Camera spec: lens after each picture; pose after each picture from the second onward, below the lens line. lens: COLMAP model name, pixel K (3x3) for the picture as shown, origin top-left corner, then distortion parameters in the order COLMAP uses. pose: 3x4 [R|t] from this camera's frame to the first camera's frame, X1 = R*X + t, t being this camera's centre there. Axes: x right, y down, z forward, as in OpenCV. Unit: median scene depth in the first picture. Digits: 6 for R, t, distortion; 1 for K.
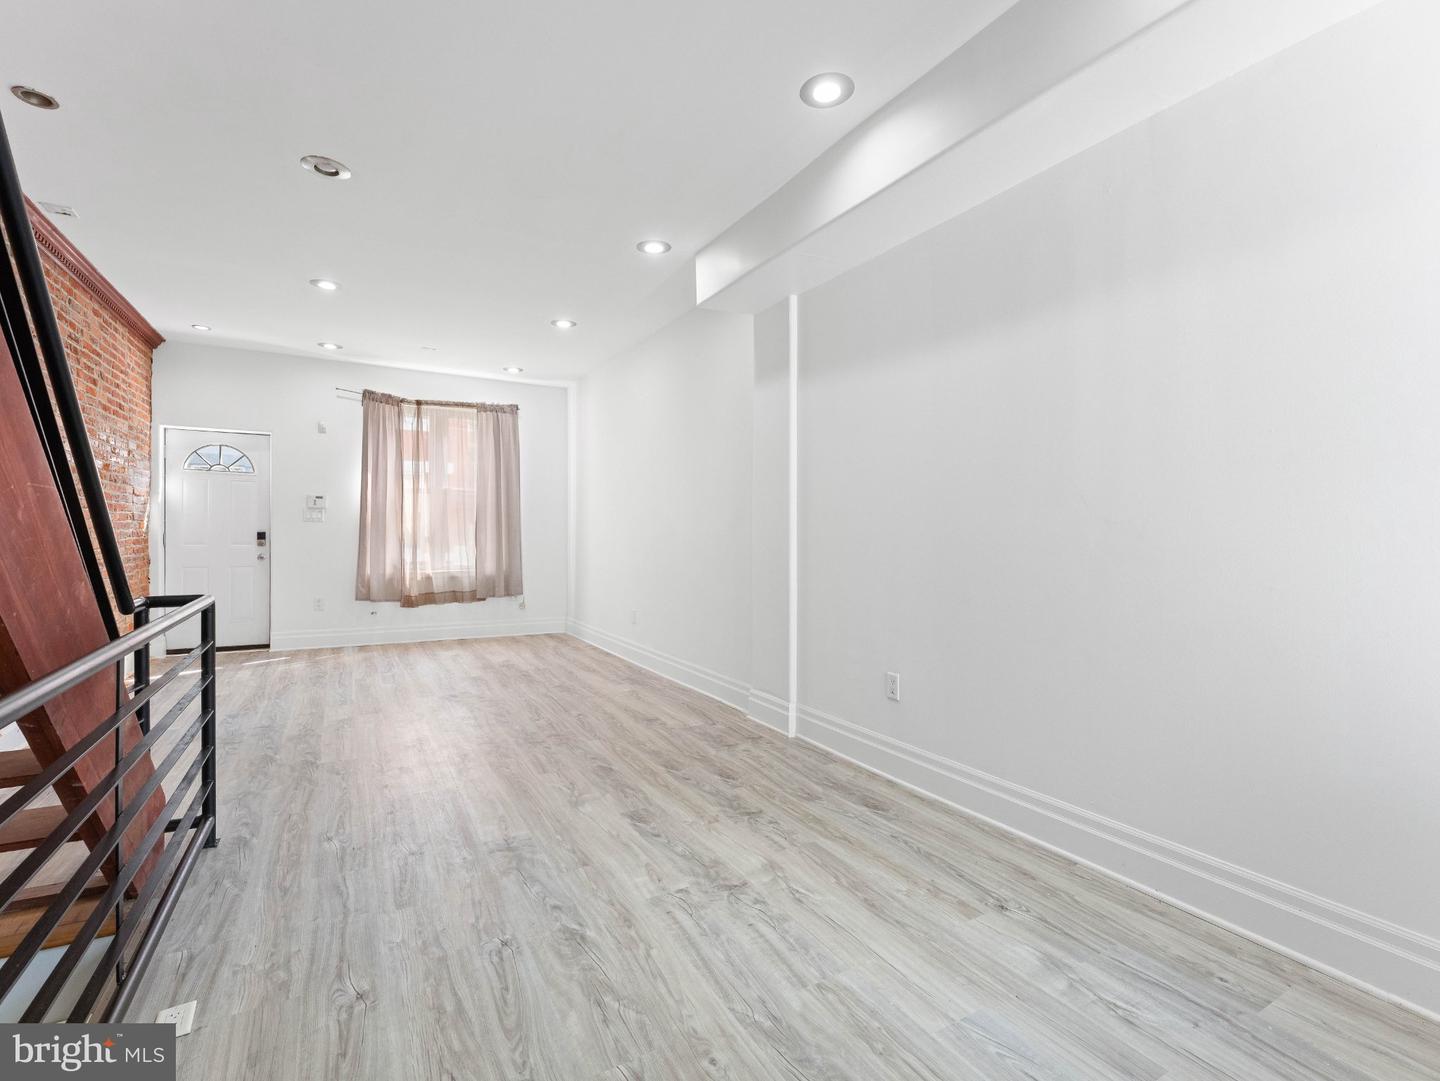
lens RADIAL K [[654.8, 0, 699.9], [0, 654.8, 542.2], [0, 0, 1]] dist [0.004121, -0.002305]
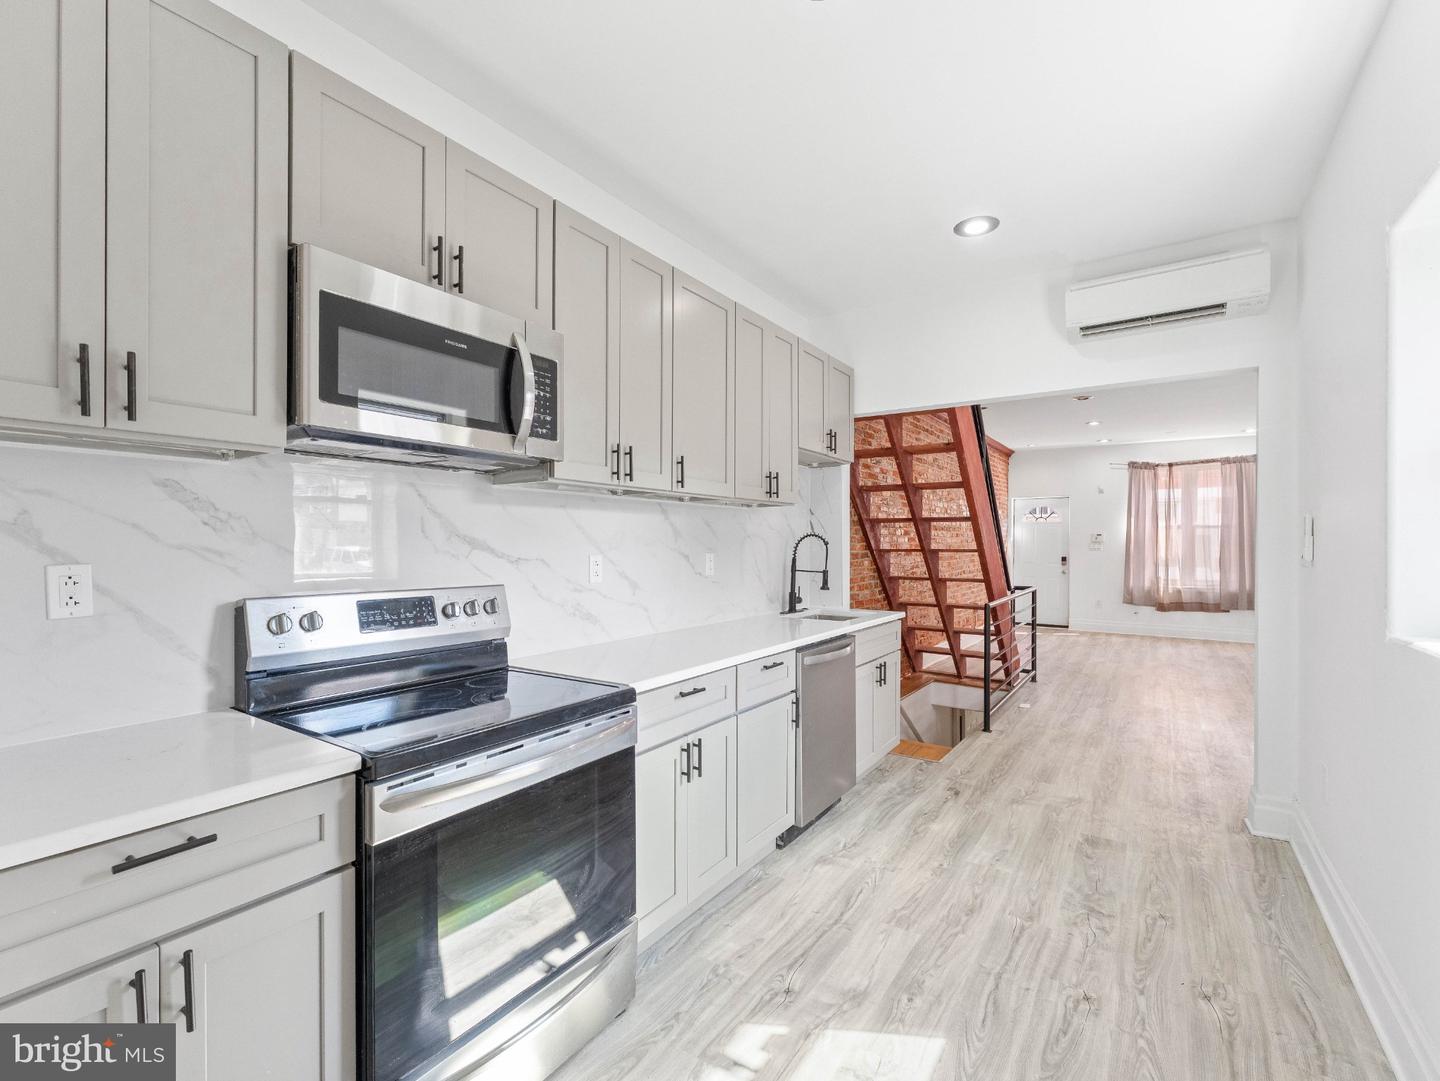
lens RADIAL K [[654.8, 0, 717.2], [0, 654.8, 541.6], [0, 0, 1]] dist [0.004121, -0.002305]
pose [[0.455947, -0.007322, -0.889977, 0.436888], [-0.012981, 0.999805, -0.014876, -0.019603], [0.889912, 0.018336, 0.455763, -0.576180]]
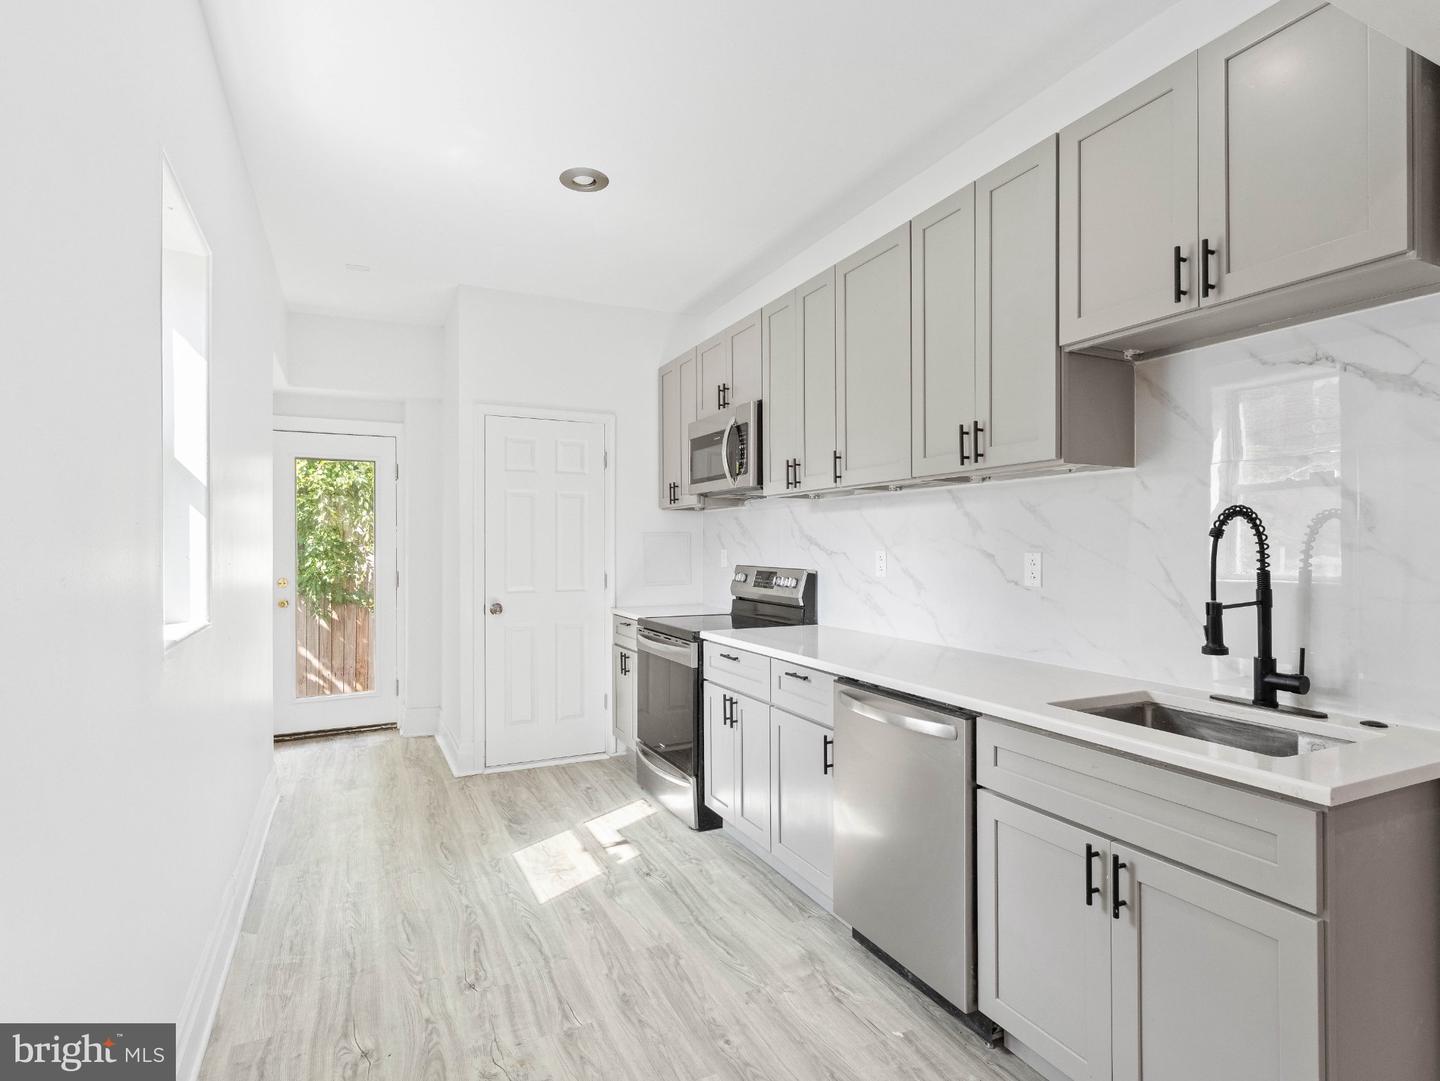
lens RADIAL K [[753.2, 0, 708.9], [0, 753.2, 540.2], [0, 0, 1]] dist [0.002945, -0.002182]
pose [[-0.997776, -0.003498, 0.066570, 0.062121], [-0.002892, 0.999953, 0.009200, -0.028861], [-0.066599, 0.008987, -0.997739, 0.153695]]
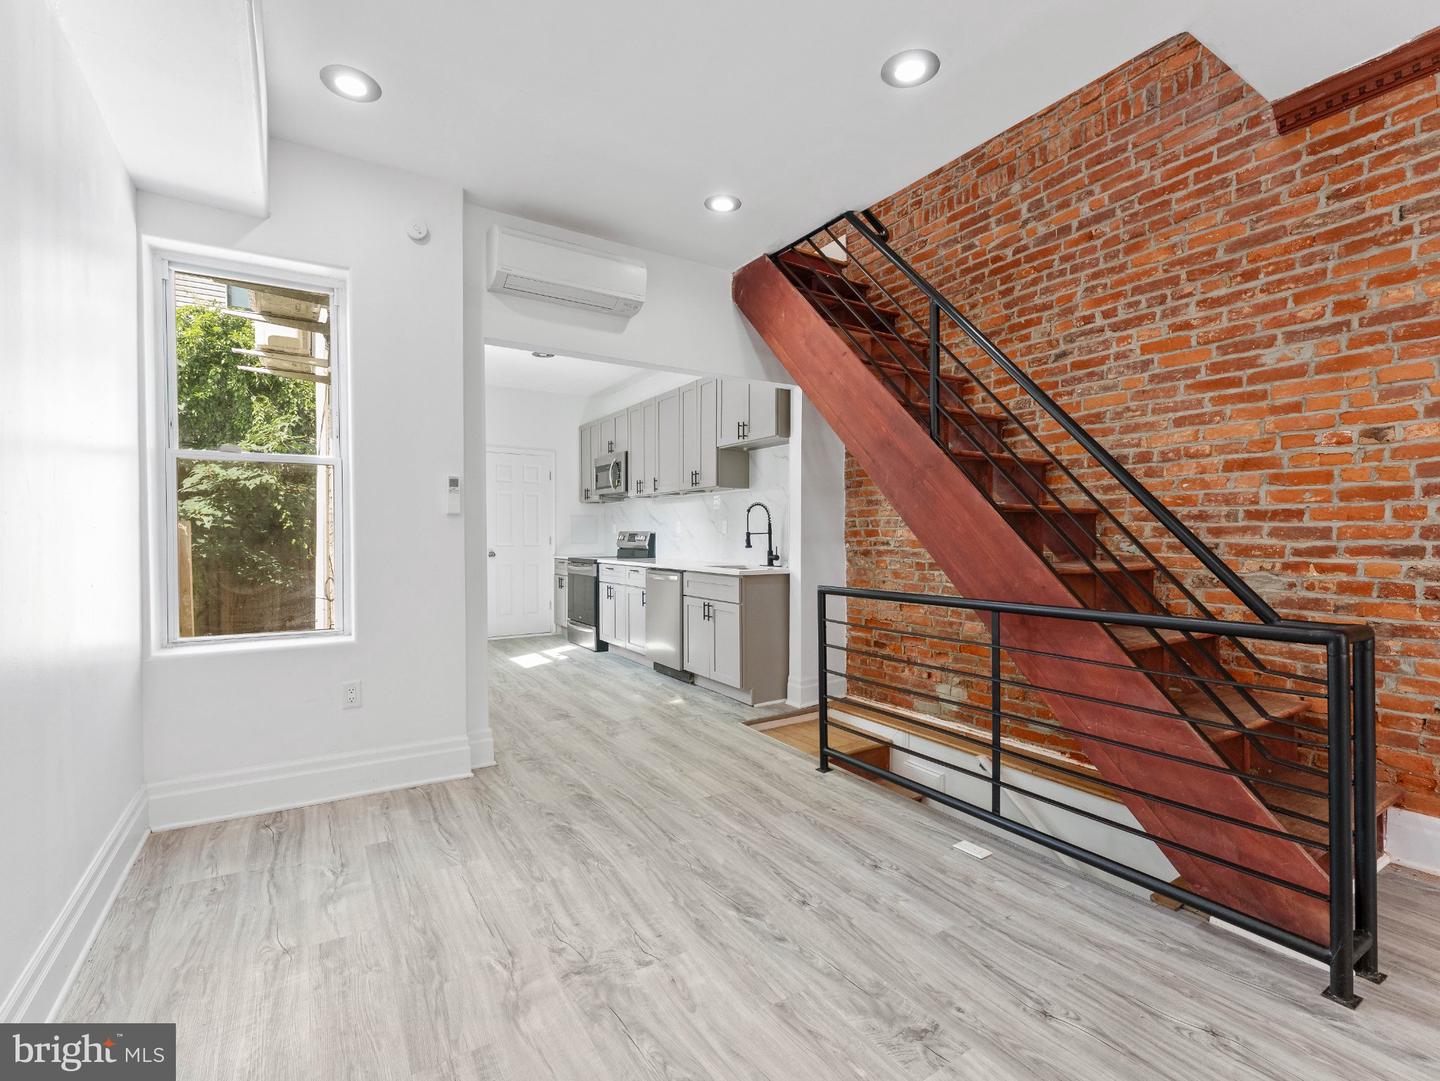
lens RADIAL K [[654.8, 0, 704.9], [0, 654.8, 535.8], [0, 0, 1]] dist [0.004121, -0.002305]
pose [[-0.998856, -0.006169, -0.047425, -0.023155], [-0.006960, 0.999839, 0.016514, -0.010307], [0.047315, 0.016825, -0.998738, 0.697209]]
